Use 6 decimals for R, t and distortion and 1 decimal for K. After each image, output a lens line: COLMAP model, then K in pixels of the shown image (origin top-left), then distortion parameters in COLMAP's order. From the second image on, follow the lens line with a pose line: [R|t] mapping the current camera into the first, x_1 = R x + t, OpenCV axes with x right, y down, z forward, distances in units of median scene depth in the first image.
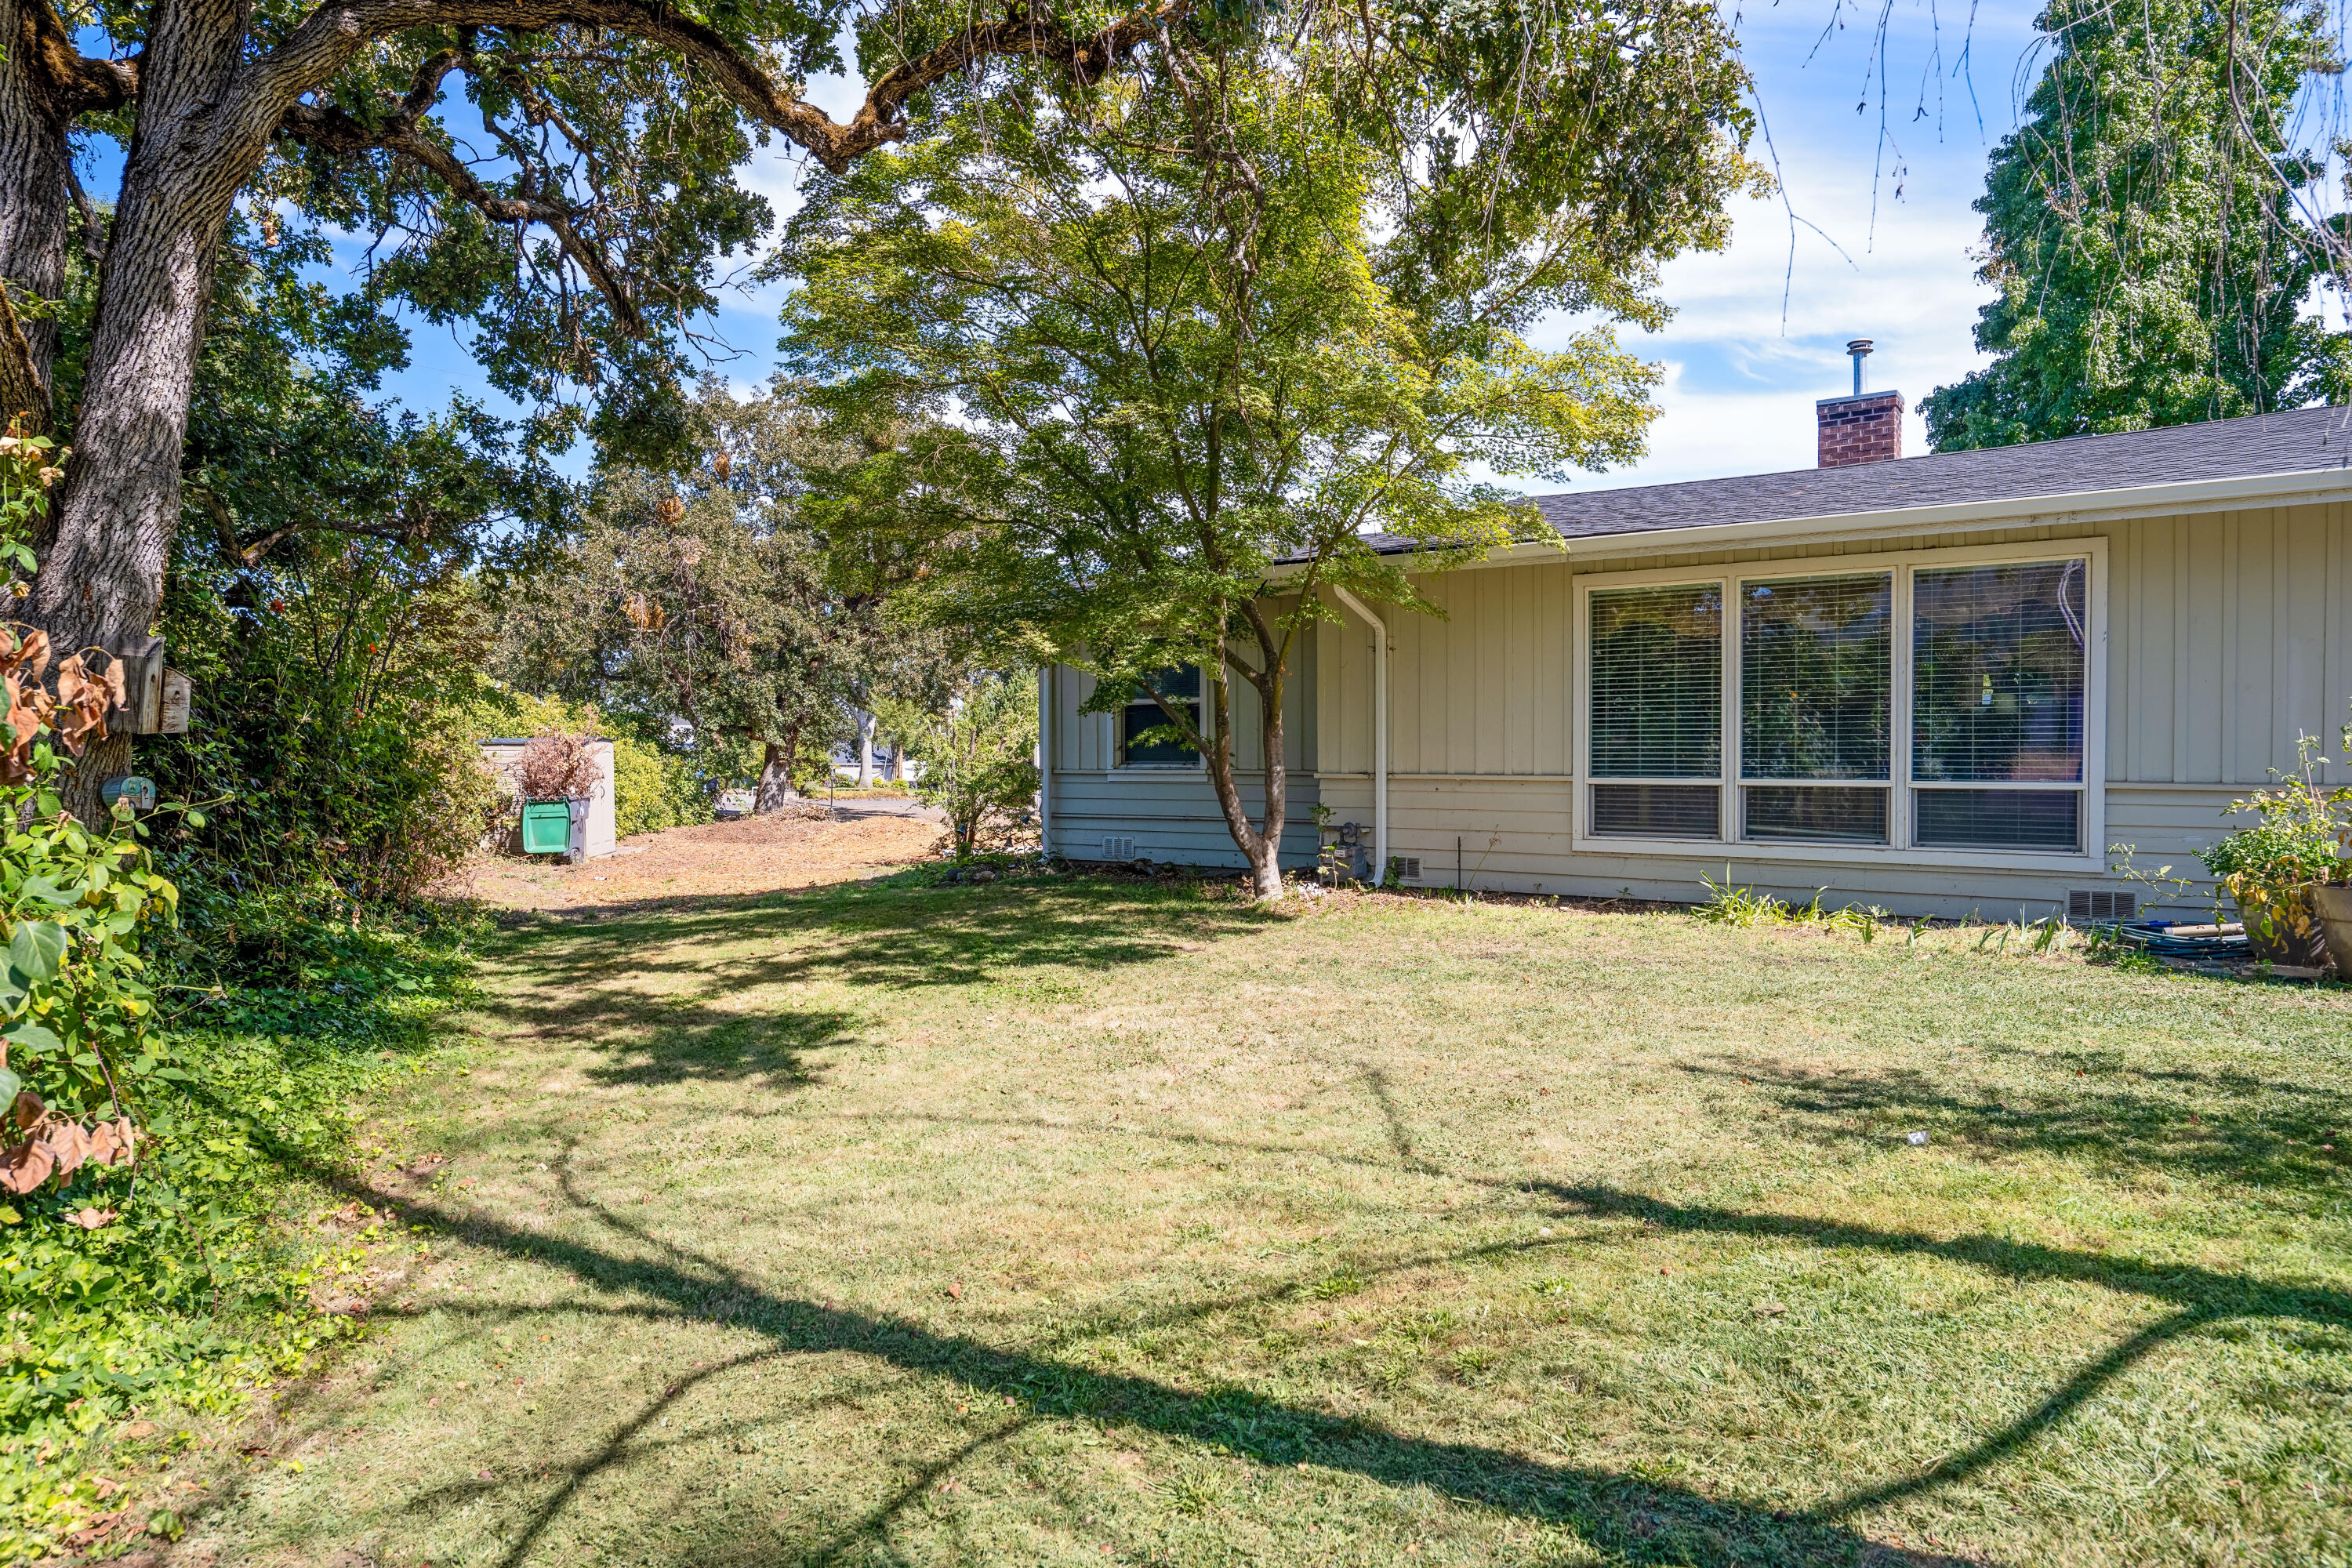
lens RADIAL K [[1482.7, 0, 1173.8], [0, 1482.7, 780.2], [0, 0, 1]] dist [0.007840, 0.001277]
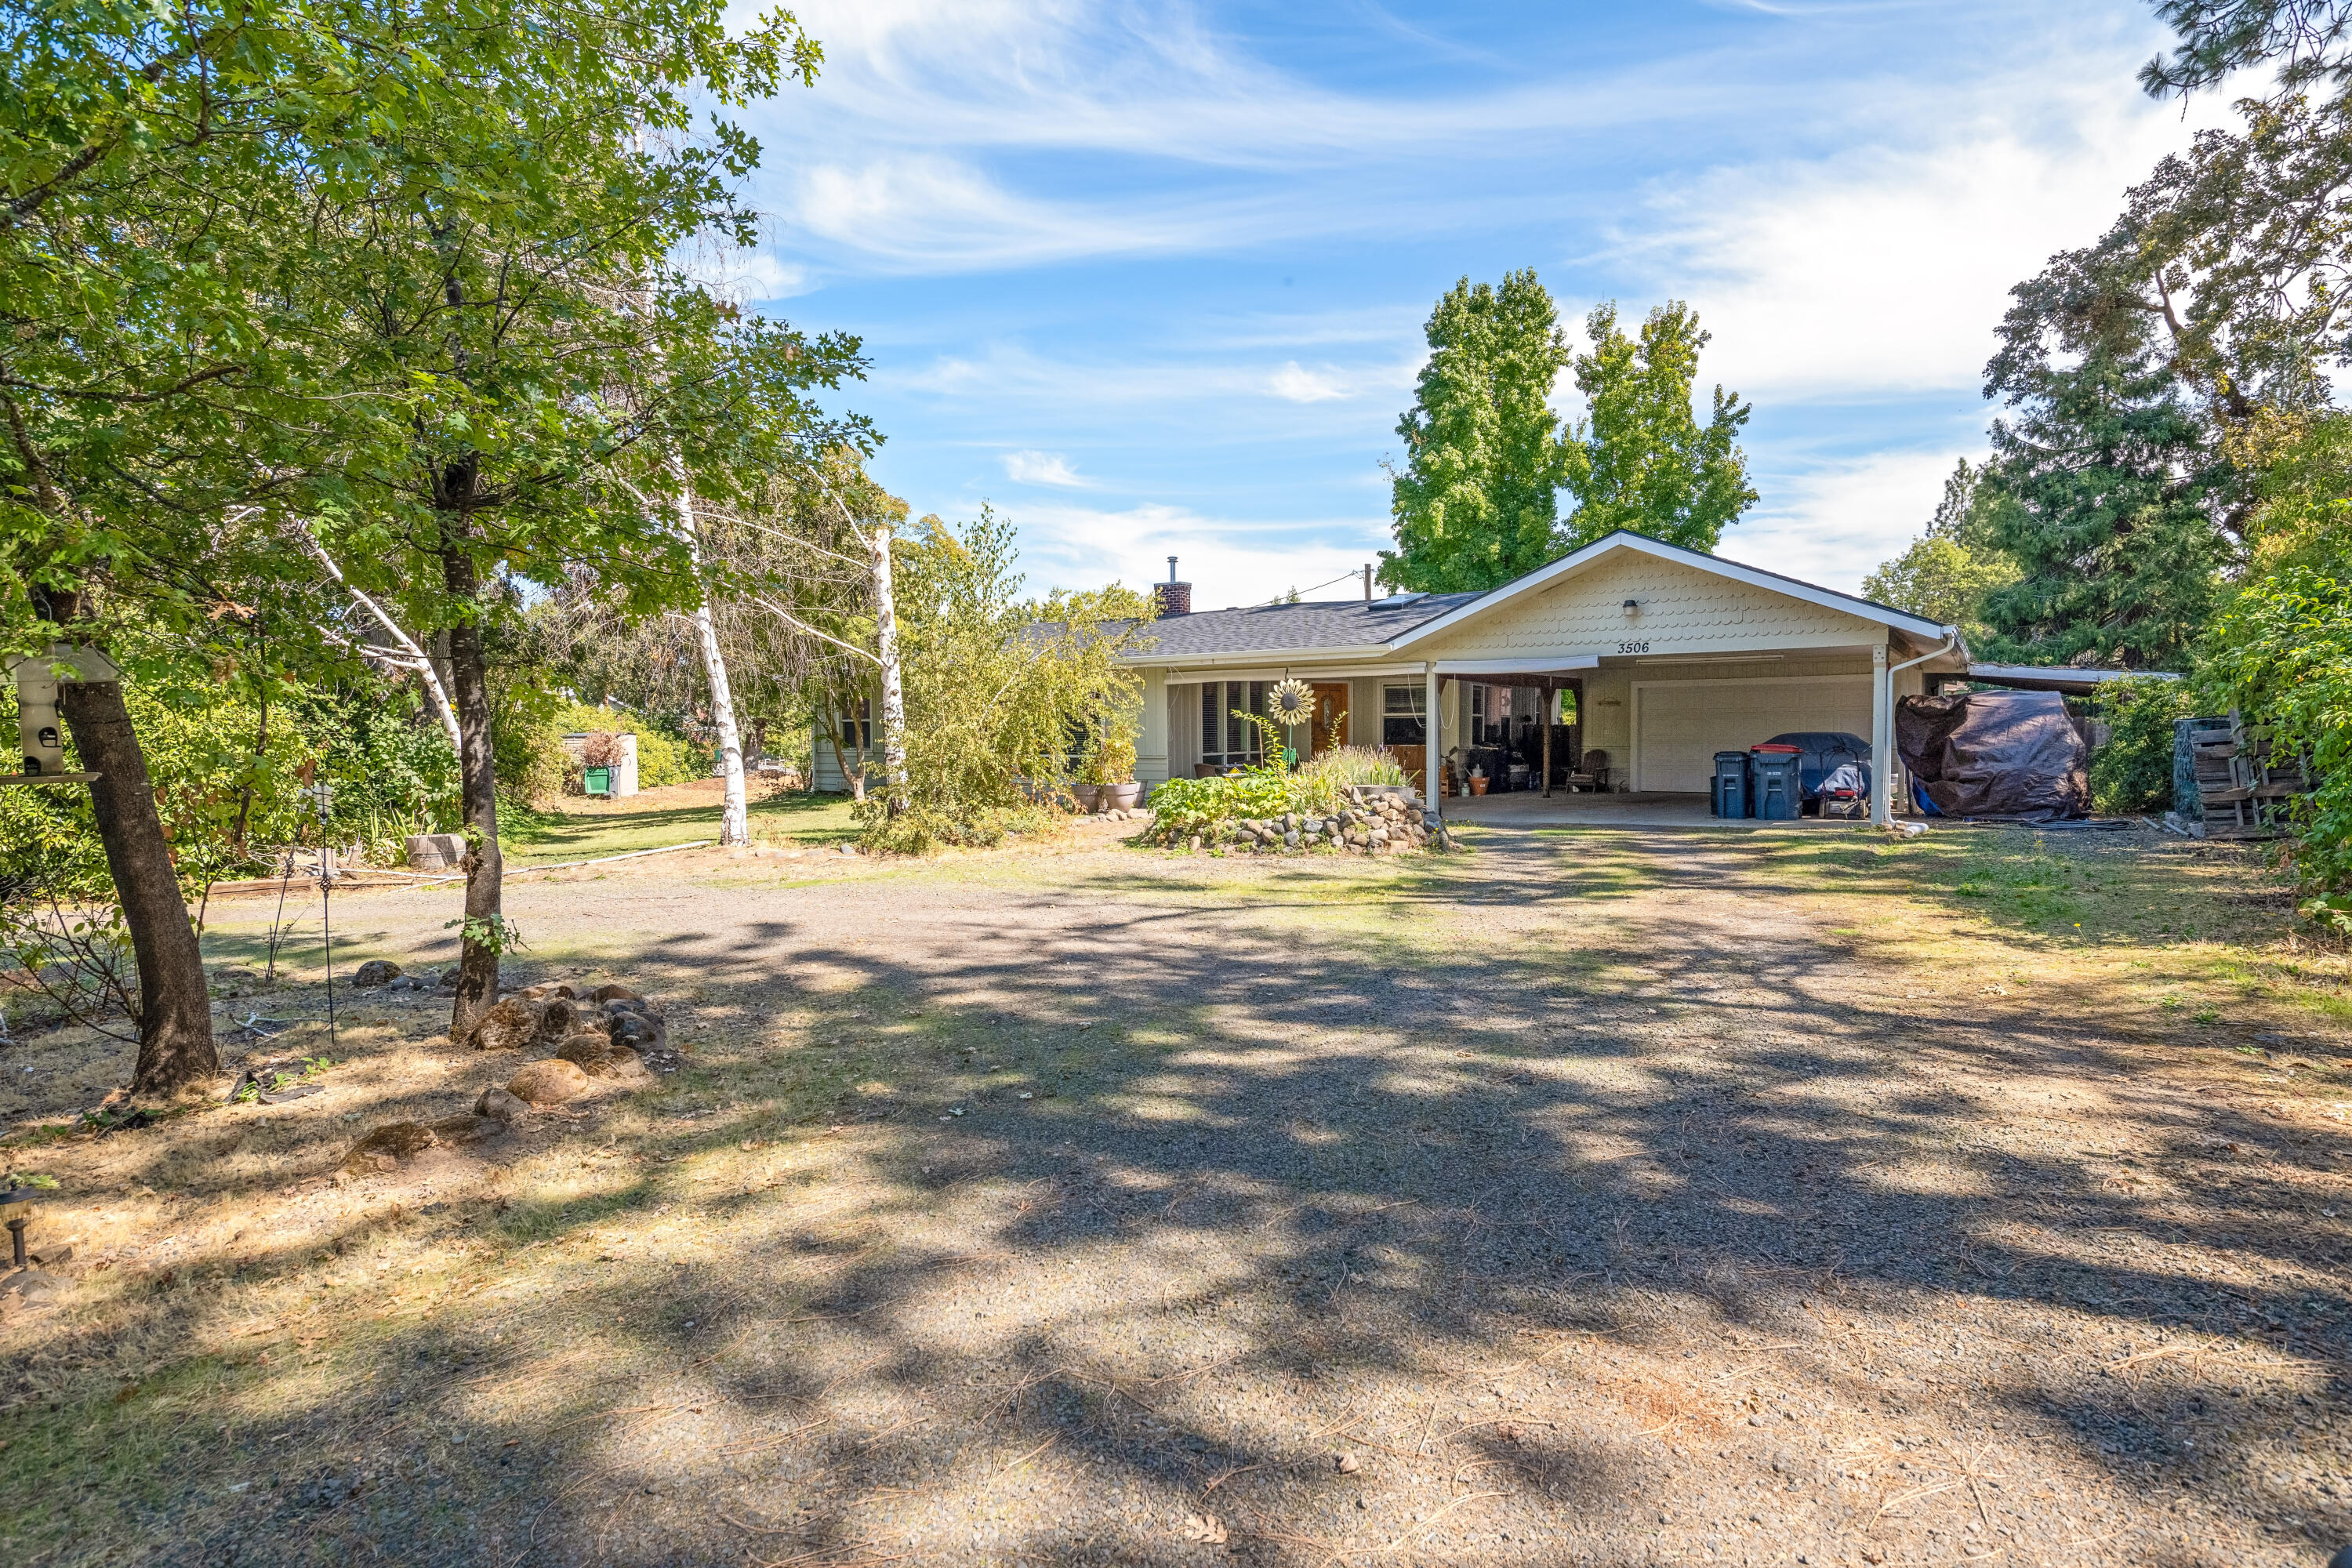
lens RADIAL K [[1214.2, 0, 1186.5], [0, 1214.2, 783.9], [0, 0, 1]] dist [-0.005533, 0.001788]
pose [[0.999653, -0.006915, 0.025427, 0.222489], [0.006220, 0.999608, 0.027311, -0.001479], [-0.025606, -0.027144, 0.999304, -0.436988]]
